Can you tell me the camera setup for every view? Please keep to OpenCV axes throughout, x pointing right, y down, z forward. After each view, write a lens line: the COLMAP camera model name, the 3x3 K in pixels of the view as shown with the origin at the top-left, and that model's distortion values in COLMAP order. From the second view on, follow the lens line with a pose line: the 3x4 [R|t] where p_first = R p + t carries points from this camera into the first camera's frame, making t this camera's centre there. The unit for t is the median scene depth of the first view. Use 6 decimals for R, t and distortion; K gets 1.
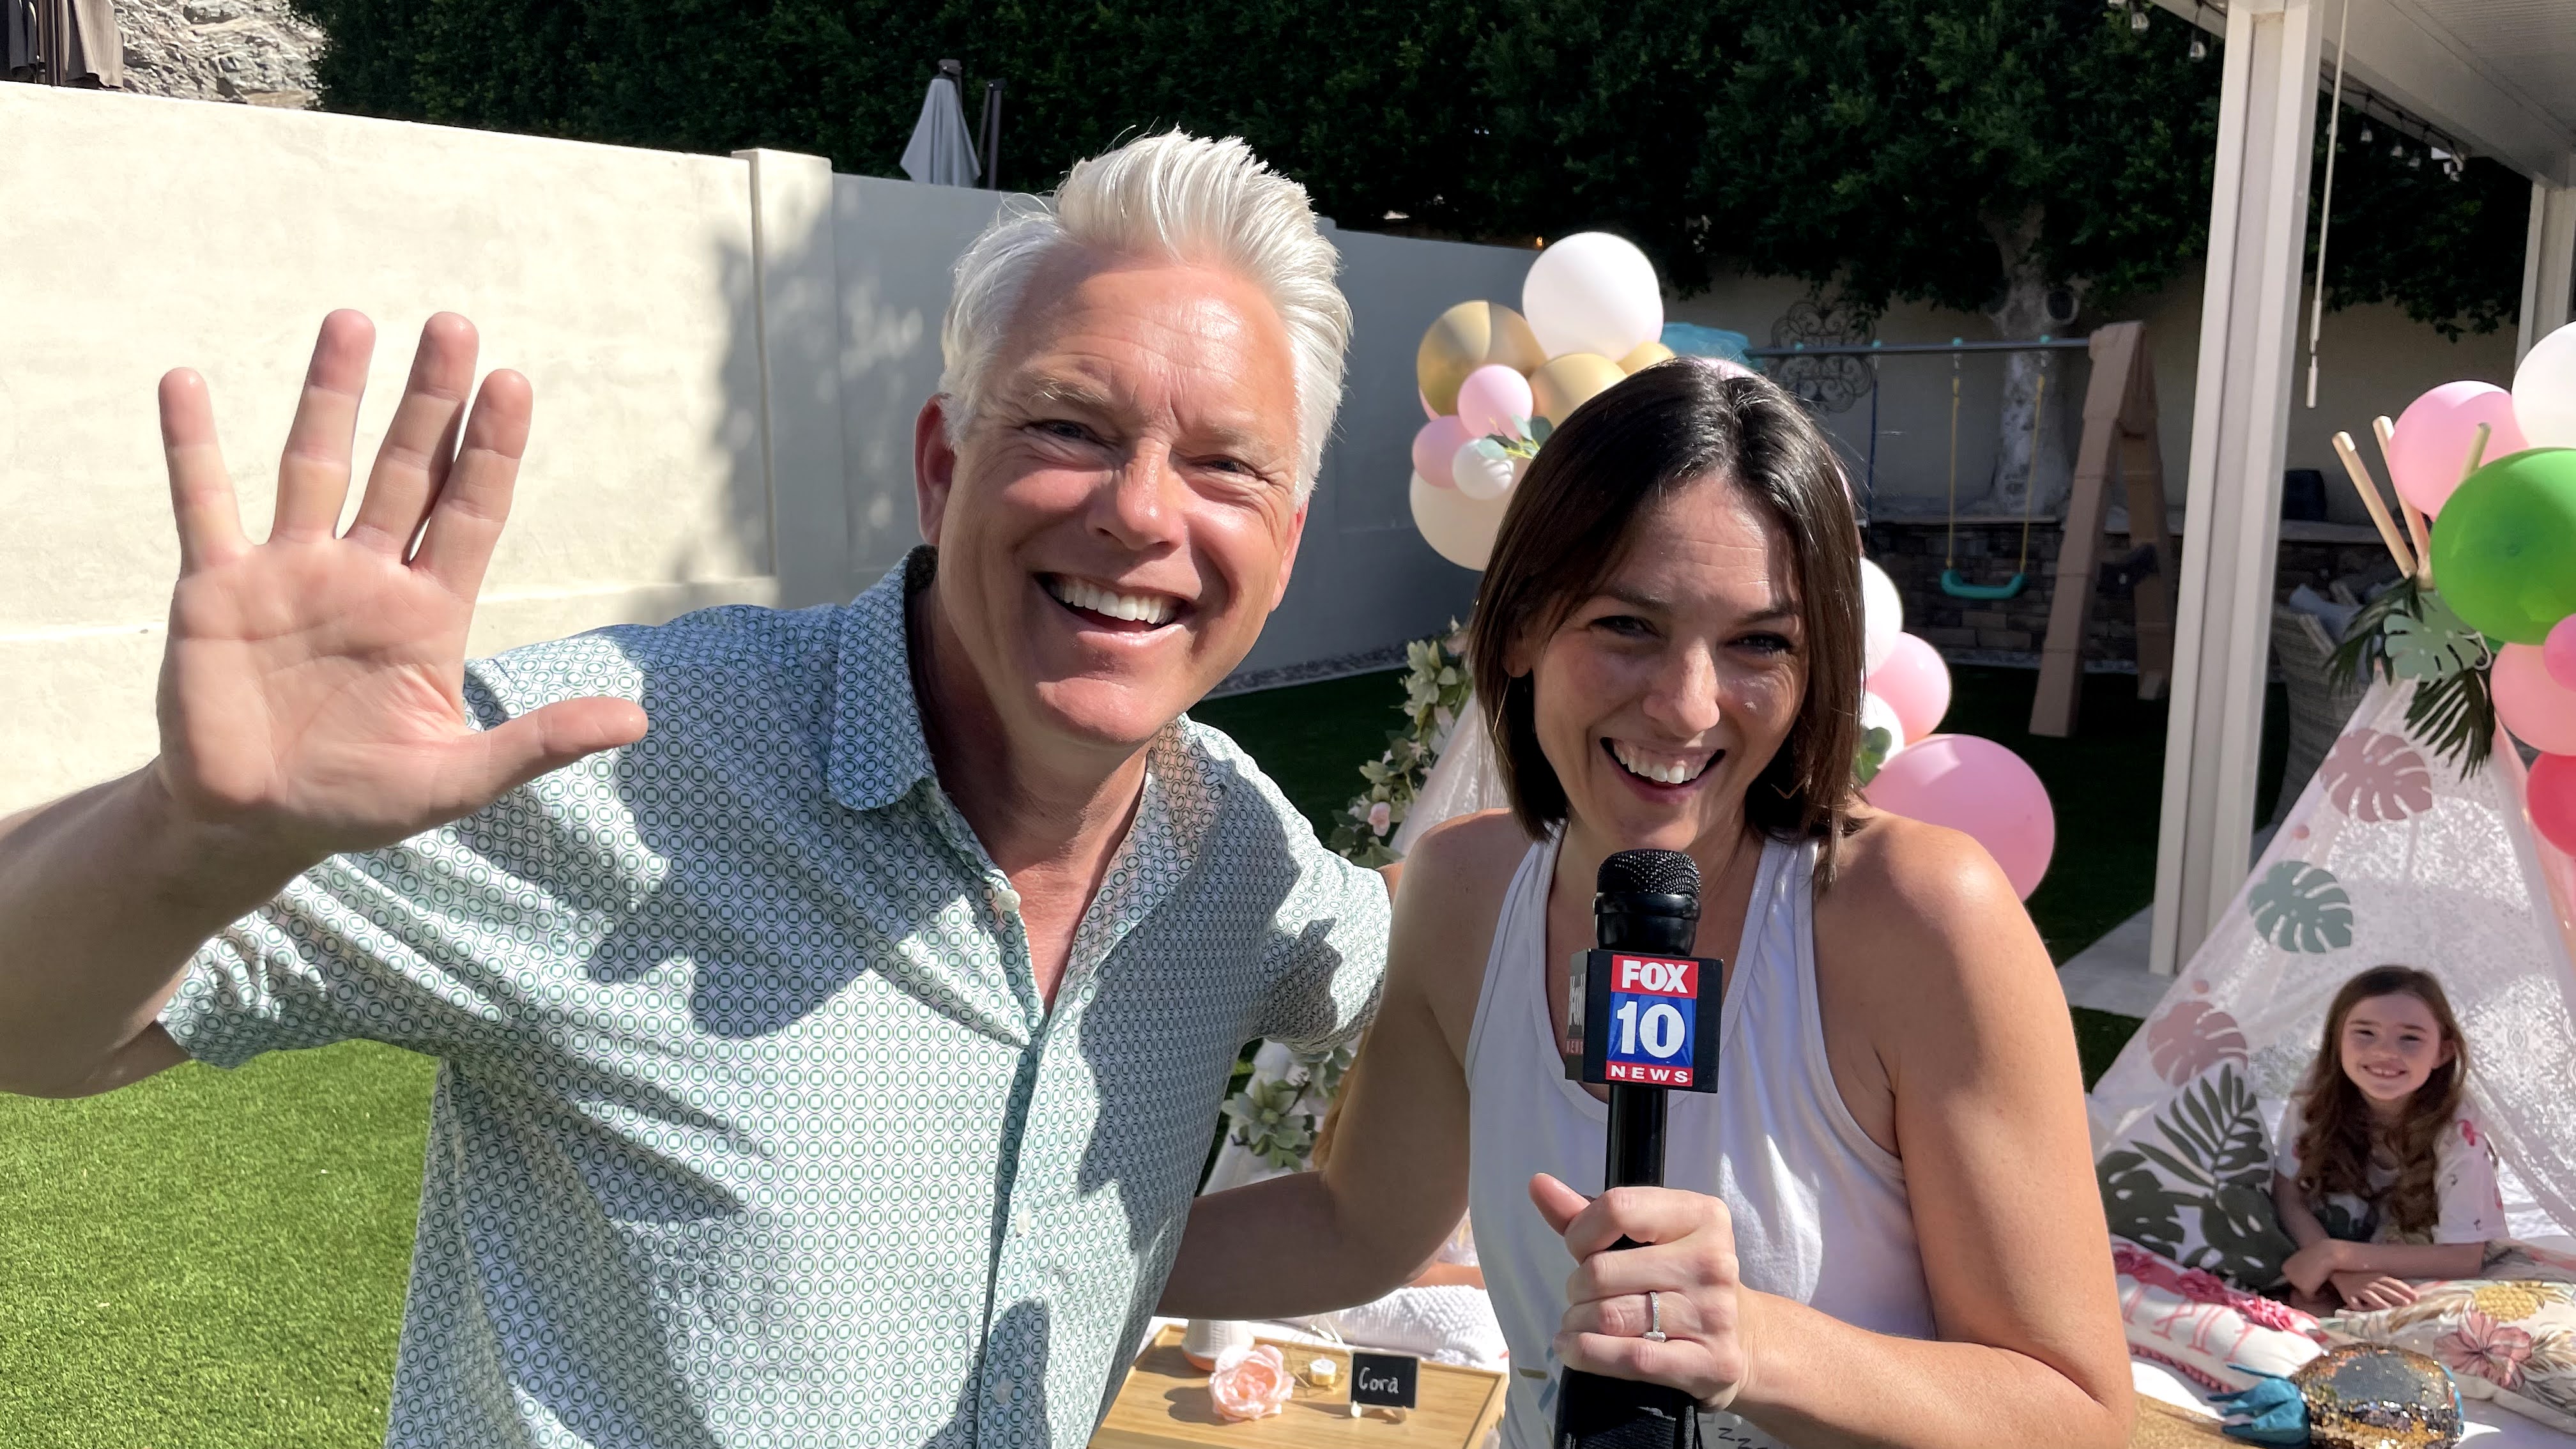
lens RADIAL K [[1992.1, 0, 1289.0], [0, 1992.1, 718.3], [0, 0, 1]] dist [0.040412, -0.012498]
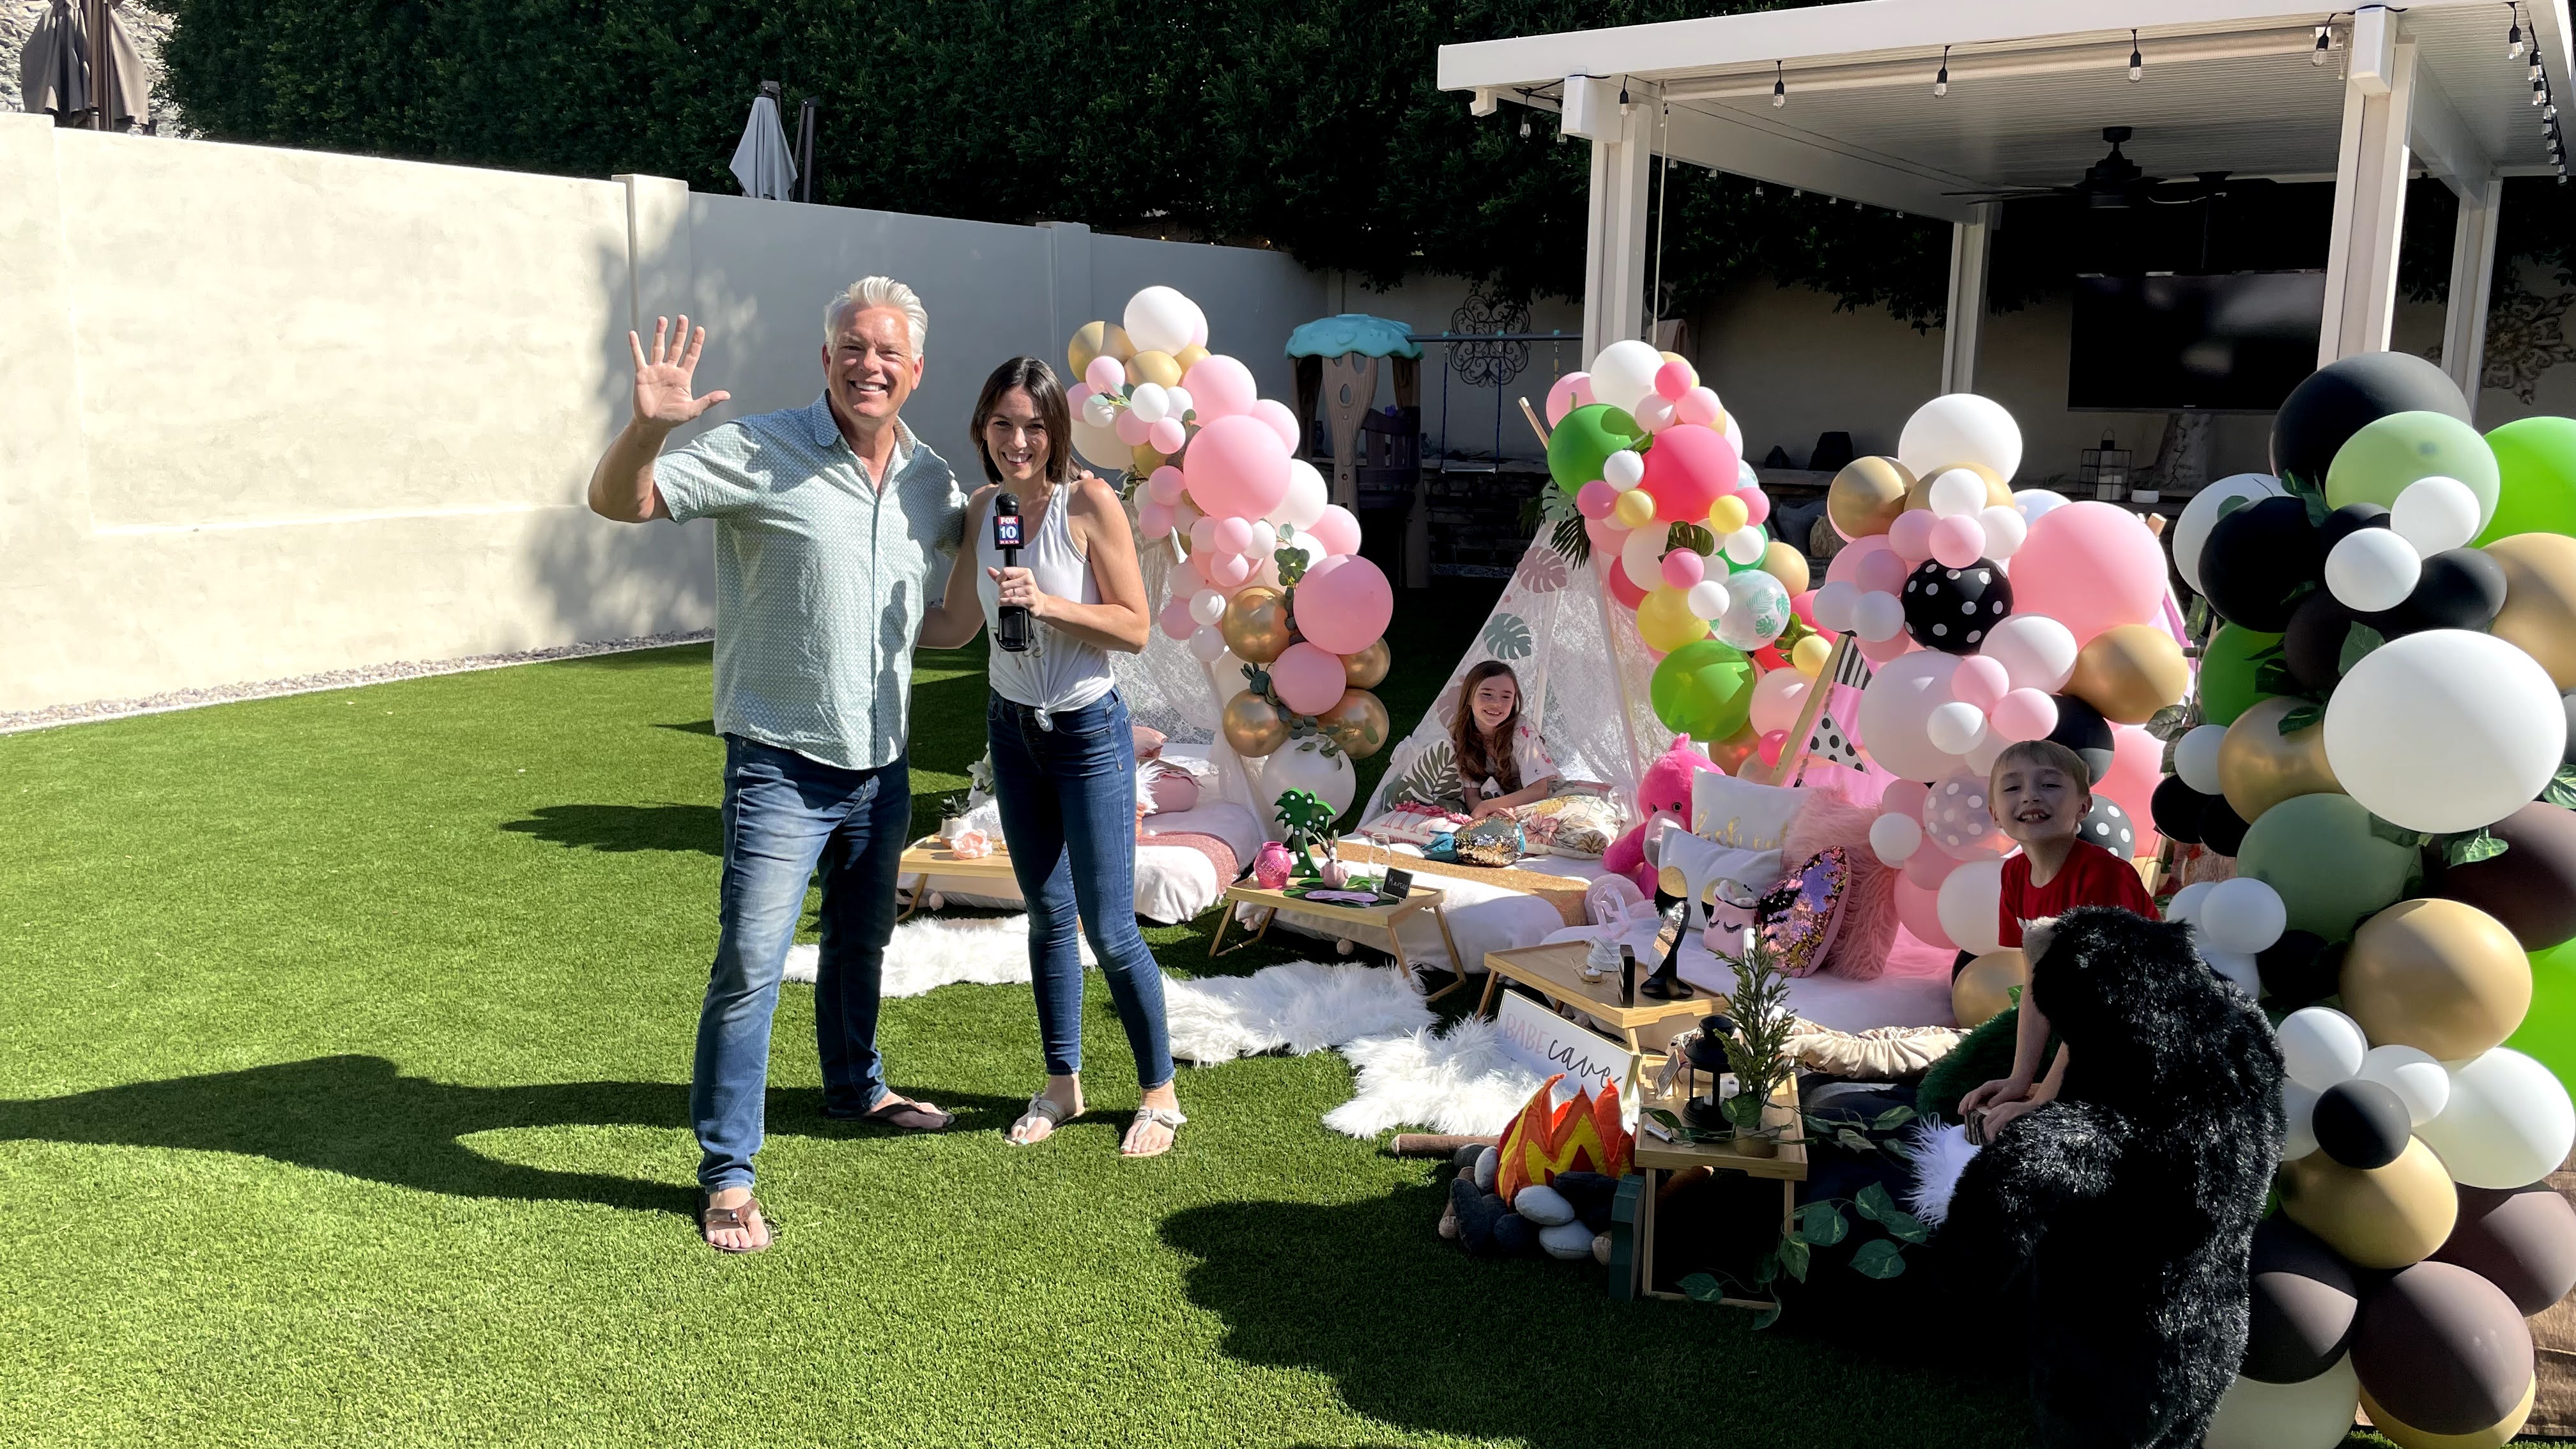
lens RADIAL K [[1992.1, 0, 1281.8], [0, 1992.1, 732.2], [0, 0, 1]] dist [0.040412, -0.012498]
pose [[0.995999, -0.006506, 0.089125, 0.027700], [0.004518, 0.999737, 0.022492, 0.037302], [-0.089248, -0.021999, 0.995766, -0.245640]]
